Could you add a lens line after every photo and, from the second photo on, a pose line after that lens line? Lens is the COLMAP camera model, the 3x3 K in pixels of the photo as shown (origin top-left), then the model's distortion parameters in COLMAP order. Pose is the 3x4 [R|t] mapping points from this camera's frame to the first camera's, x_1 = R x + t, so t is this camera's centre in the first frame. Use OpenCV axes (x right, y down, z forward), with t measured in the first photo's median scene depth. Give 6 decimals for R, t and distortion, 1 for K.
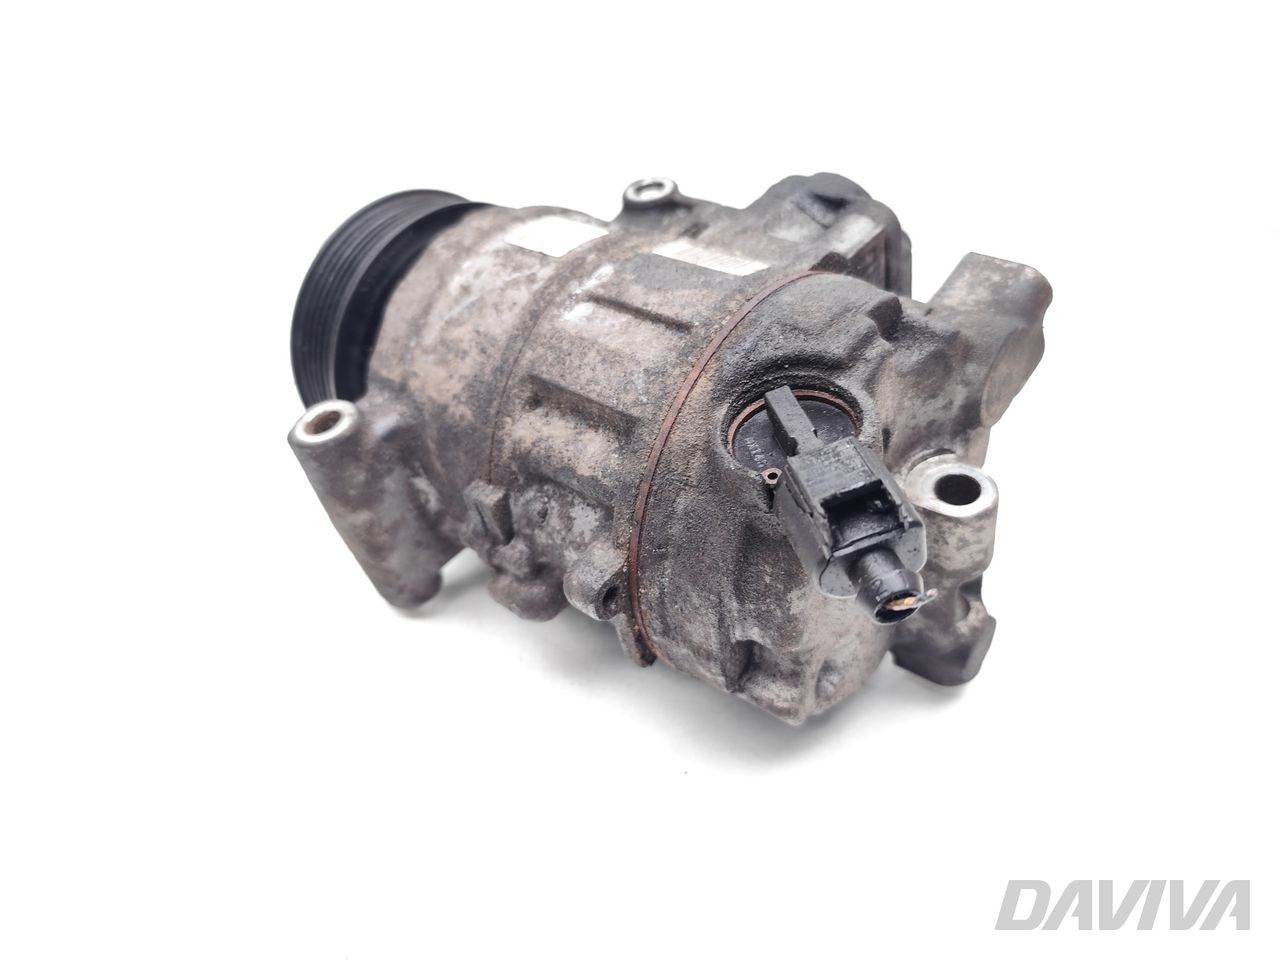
lens RADIAL K [[856.8, 0, 642.5], [0, 856.8, 477.4], [0, 0, 1]] dist [0.002338, -0.000256]
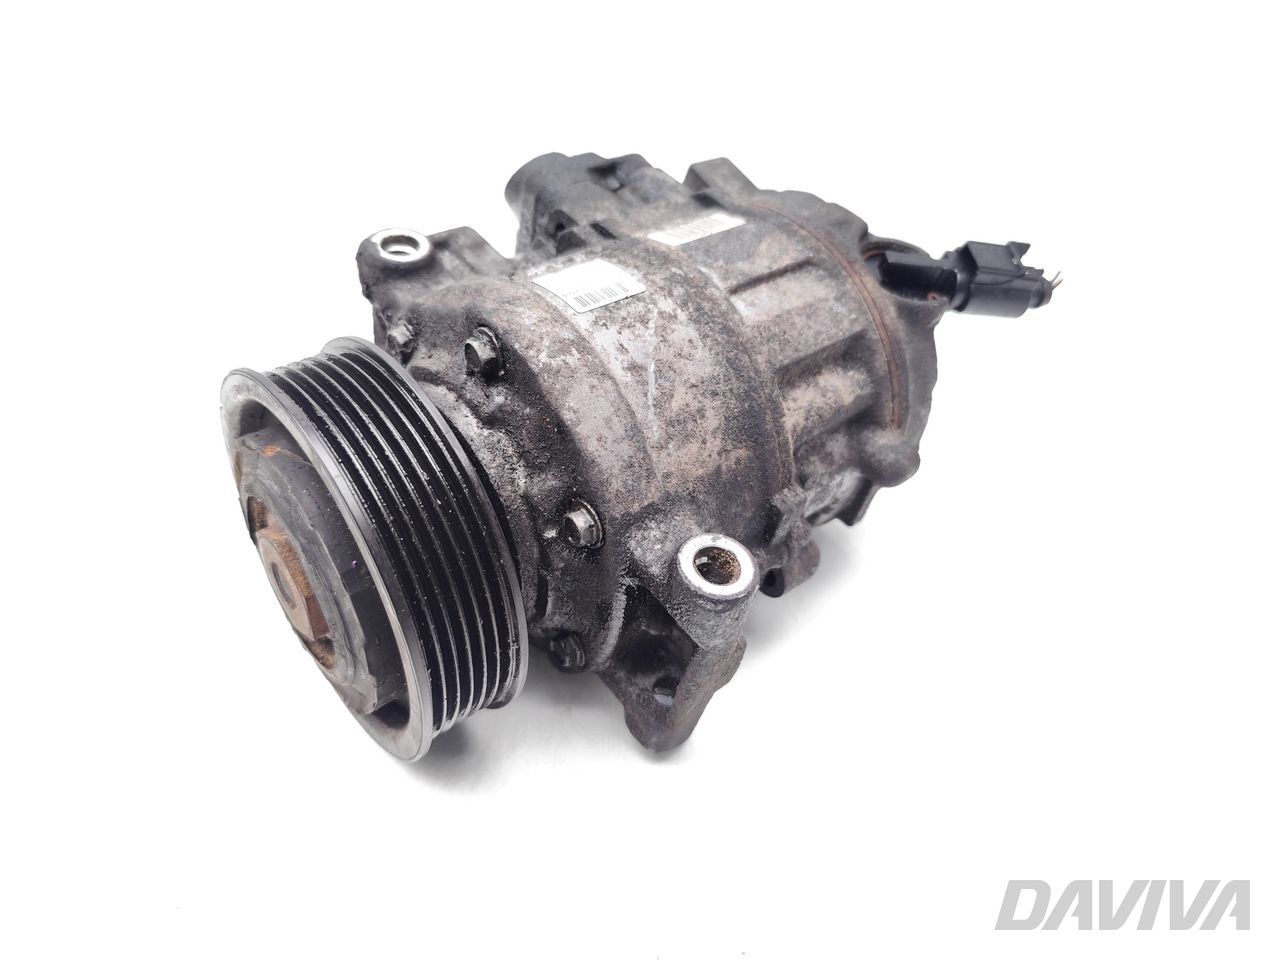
lens RADIAL K [[856.8, 0, 642.4], [0, 856.8, 482.7], [0, 0, 1]] dist [0.002338, -0.000256]
pose [[0.162417, -0.582409, 0.796505, -1.072237], [0.539917, 0.728113, 0.422305, -0.550566], [-0.825900, 0.361457, 0.432710, 0.722093]]
